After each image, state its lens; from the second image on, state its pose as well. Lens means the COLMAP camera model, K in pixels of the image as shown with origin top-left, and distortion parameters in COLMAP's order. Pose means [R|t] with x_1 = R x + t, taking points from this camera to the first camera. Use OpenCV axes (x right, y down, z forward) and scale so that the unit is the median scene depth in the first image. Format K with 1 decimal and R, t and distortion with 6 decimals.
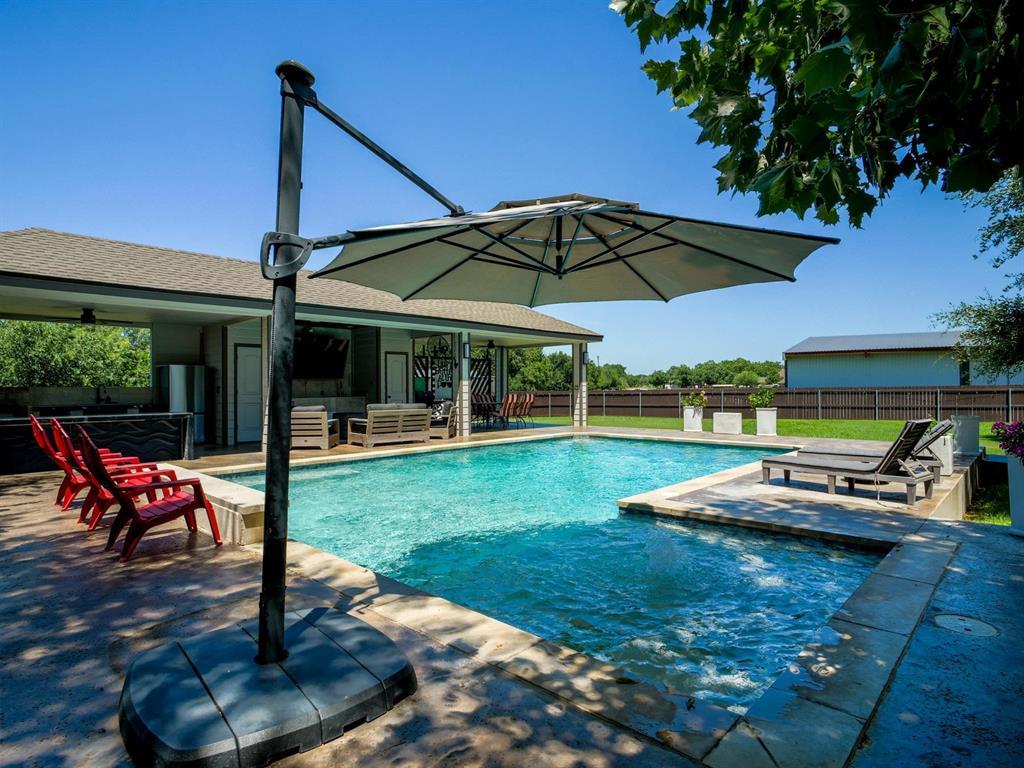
lens RADIAL K [[559.0, 0, 512.0], [0, 559.0, 384.0], [0, 0, 1]] dist [-0.011693, 0.002166]
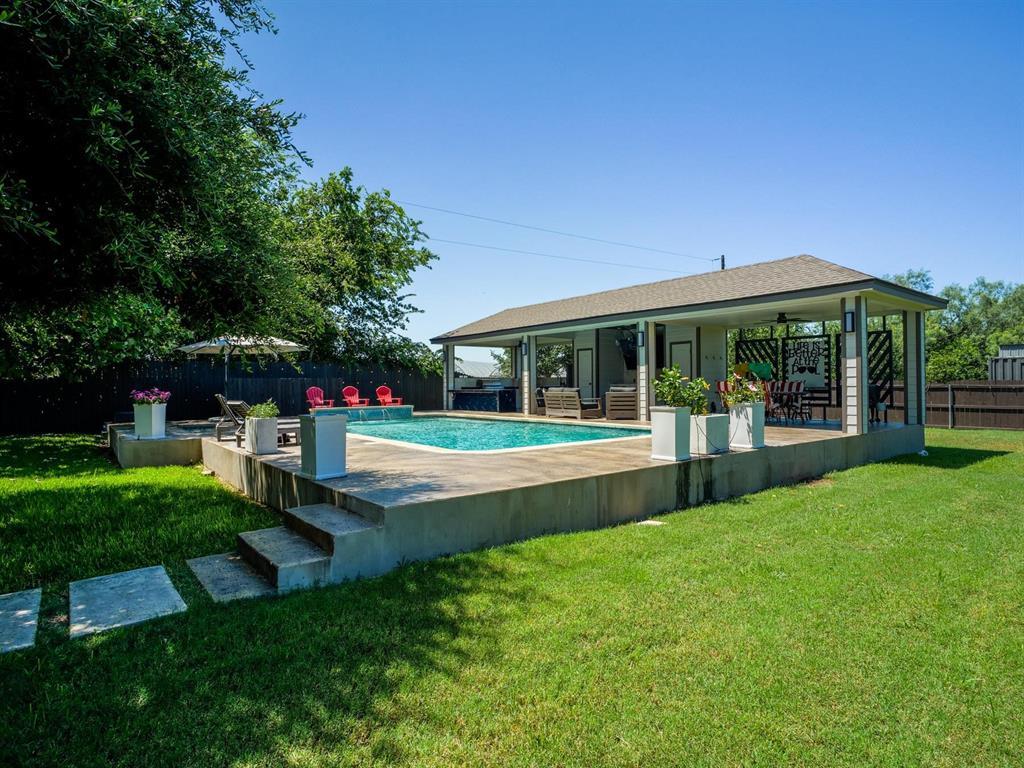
lens RADIAL K [[559.0, 0, 512.0], [0, 559.0, 384.0], [0, 0, 1]] dist [-0.011693, 0.002166]
pose [[-0.137088, 0.009978, -0.990509, 1.044335], [0.016873, 0.999828, 0.007737, 0.011481], [0.990415, -0.015652, -0.137232, 0.947190]]
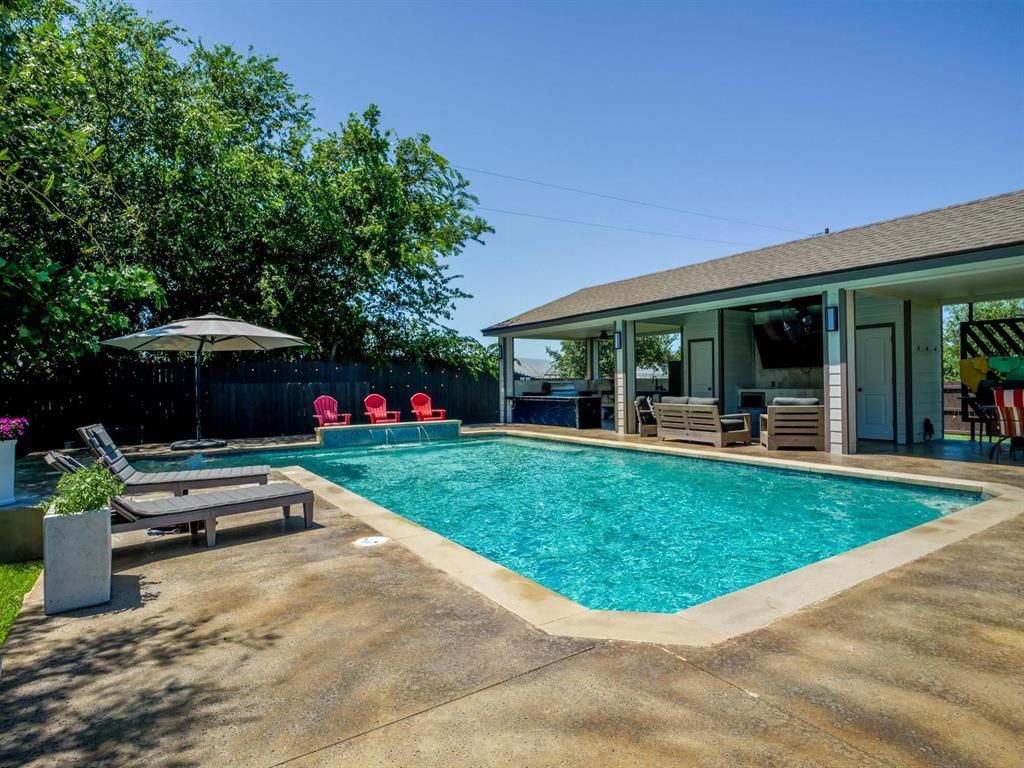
lens RADIAL K [[563.6, 0, 512.0], [0, 563.6, 384.0], [0, 0, 1]] dist [-0.002272, -0.000267]
pose [[-0.220903, 0.015508, -0.975172, 0.601952], [0.023993, 0.999657, 0.010463, -0.004497], [0.975001, -0.021086, -0.221199, 0.806752]]
